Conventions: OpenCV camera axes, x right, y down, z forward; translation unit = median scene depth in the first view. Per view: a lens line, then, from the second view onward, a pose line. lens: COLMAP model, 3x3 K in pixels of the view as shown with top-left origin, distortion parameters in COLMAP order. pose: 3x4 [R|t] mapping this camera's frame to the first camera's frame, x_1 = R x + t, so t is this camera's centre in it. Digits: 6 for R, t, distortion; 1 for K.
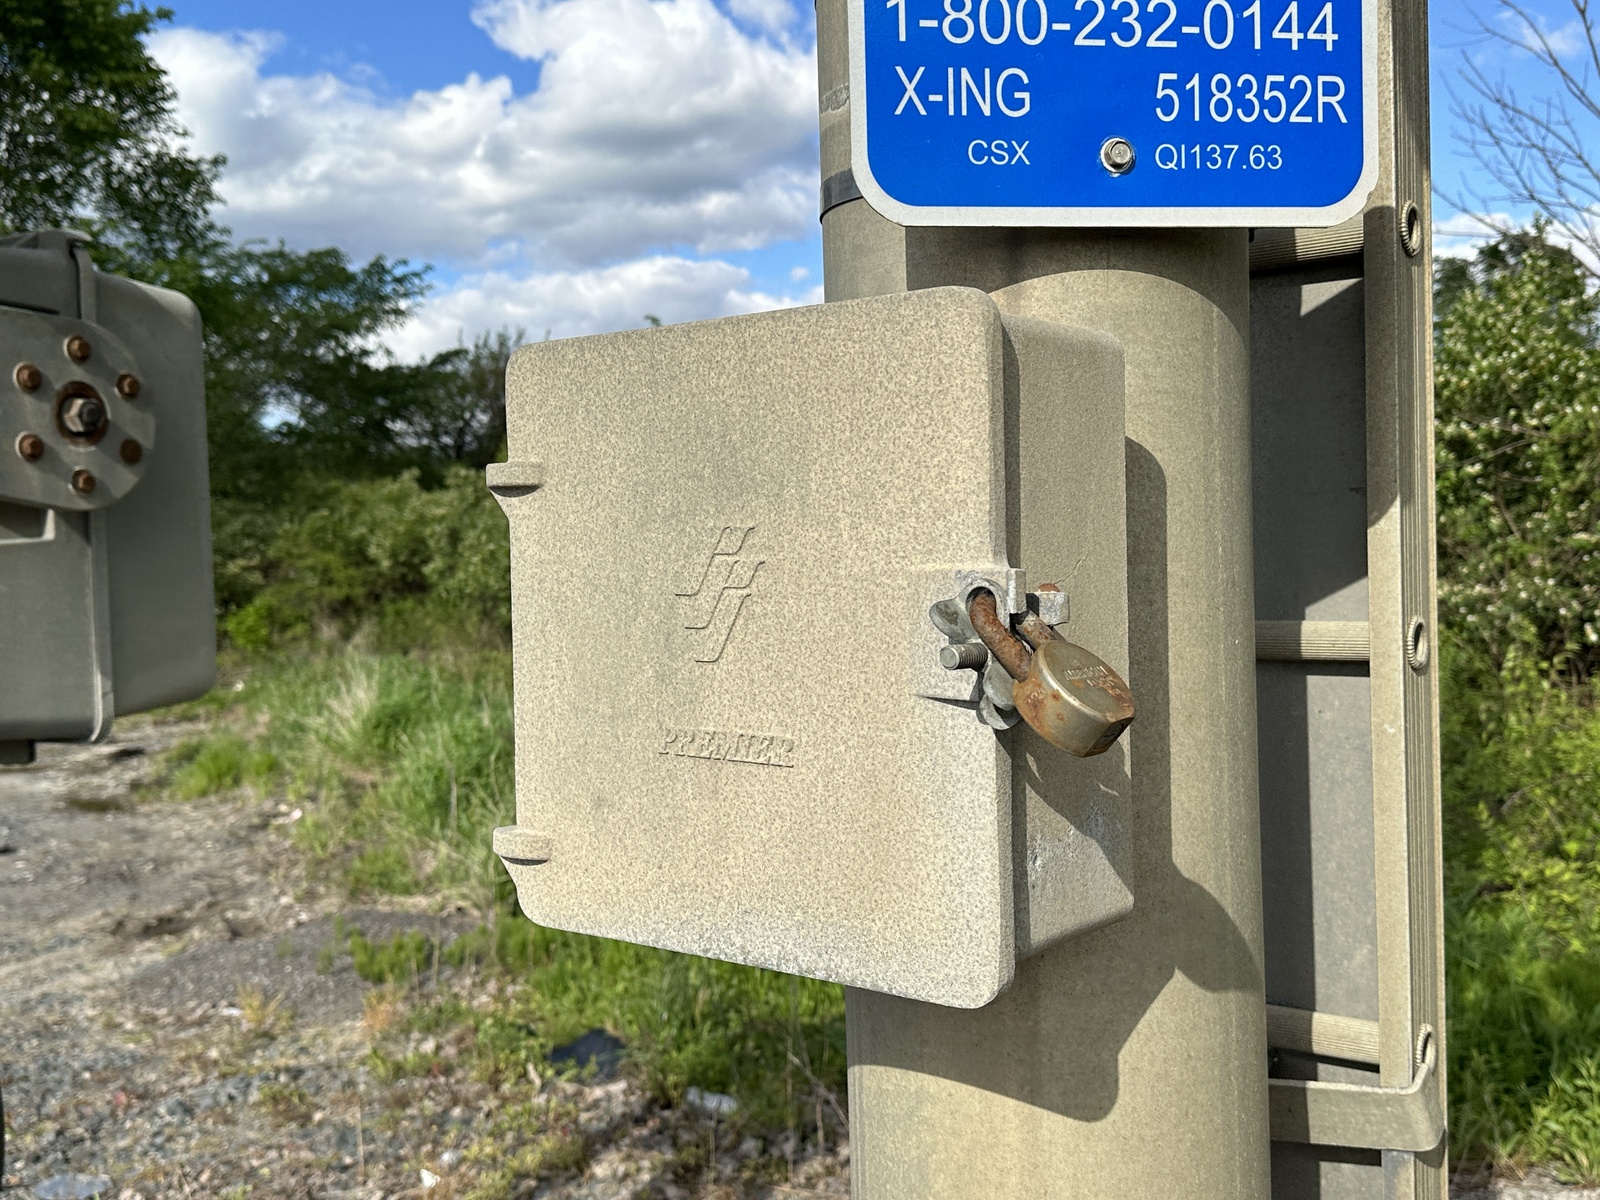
lens RADIAL K [[1650.1, 0, 801.3], [0, 1650.1, 634.3], [0, 0, 1]] dist [0.183284, -0.442908]
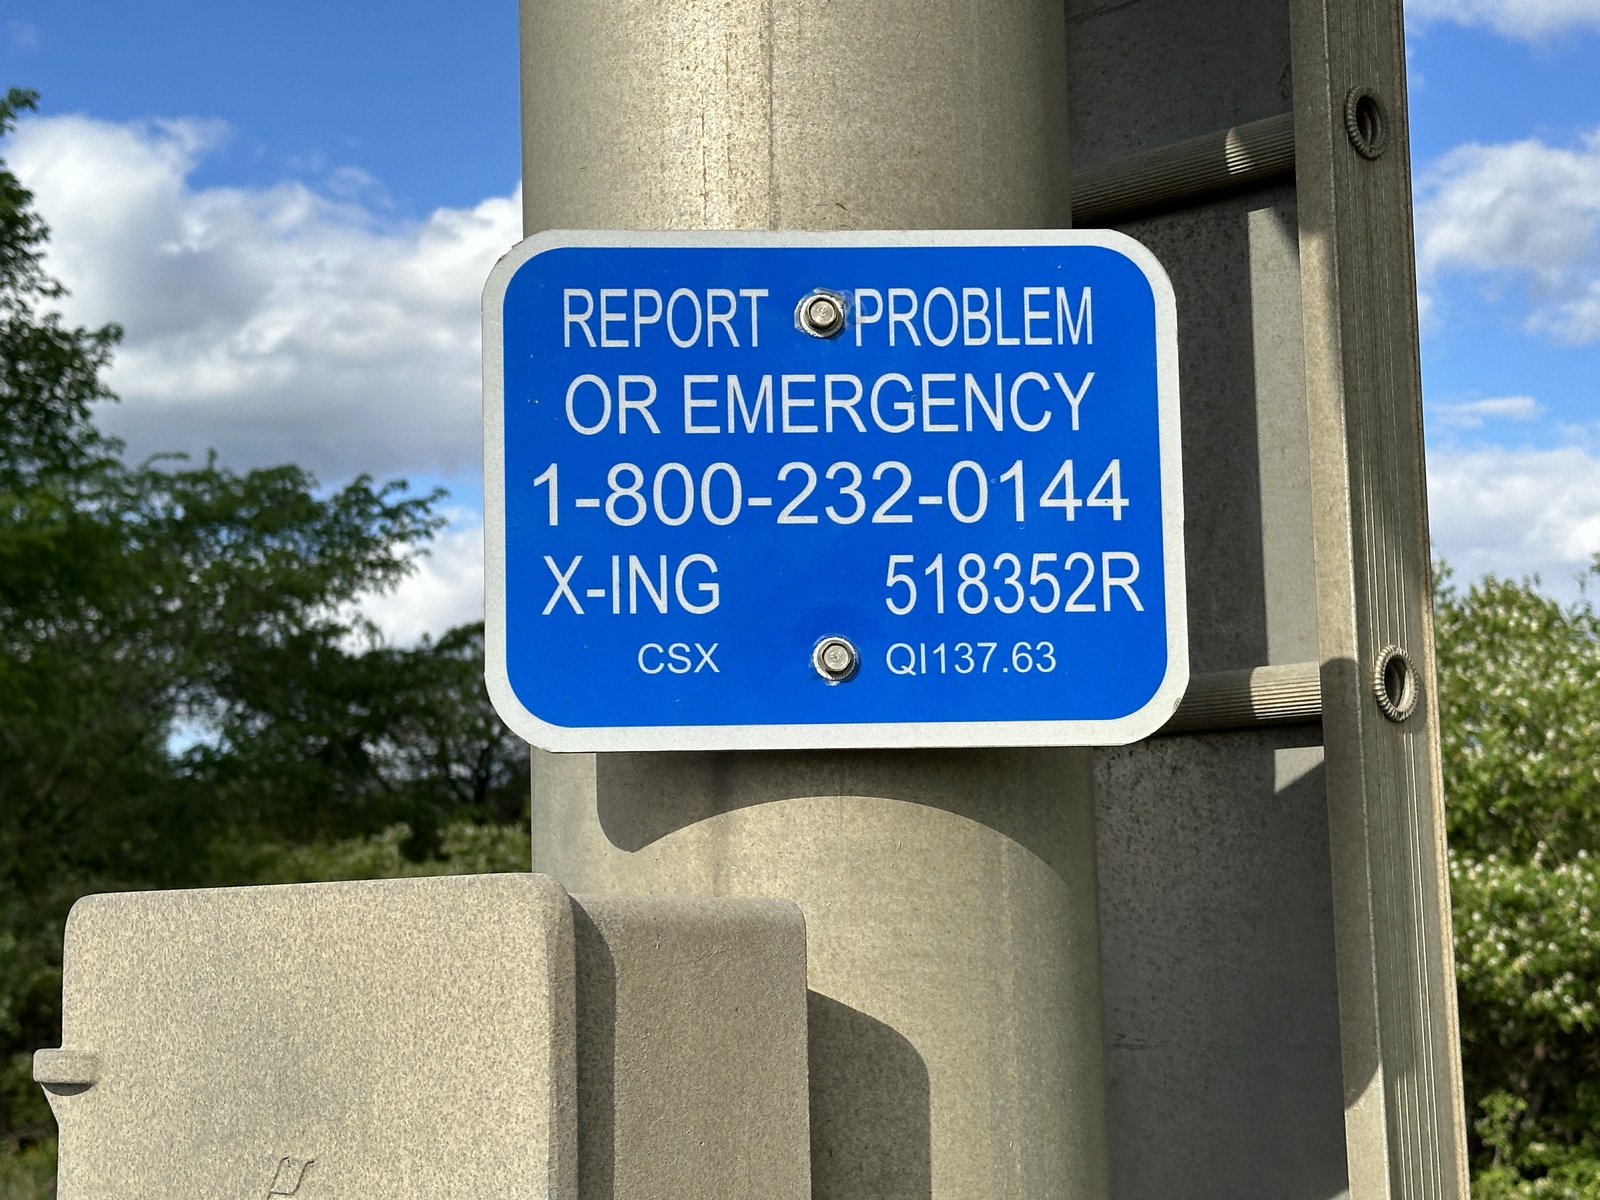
lens RADIAL K [[2850.4, 0, 800.0], [0, 2850.4, 600.0], [0, 0, 1]] dist [0.123889, 0.028010]
pose [[0.995833, -0.009998, -0.090649, 0.288065], [-0.005912, 0.984805, -0.173562, -0.081820], [0.091007, 0.173375, 0.980642, -0.298157]]
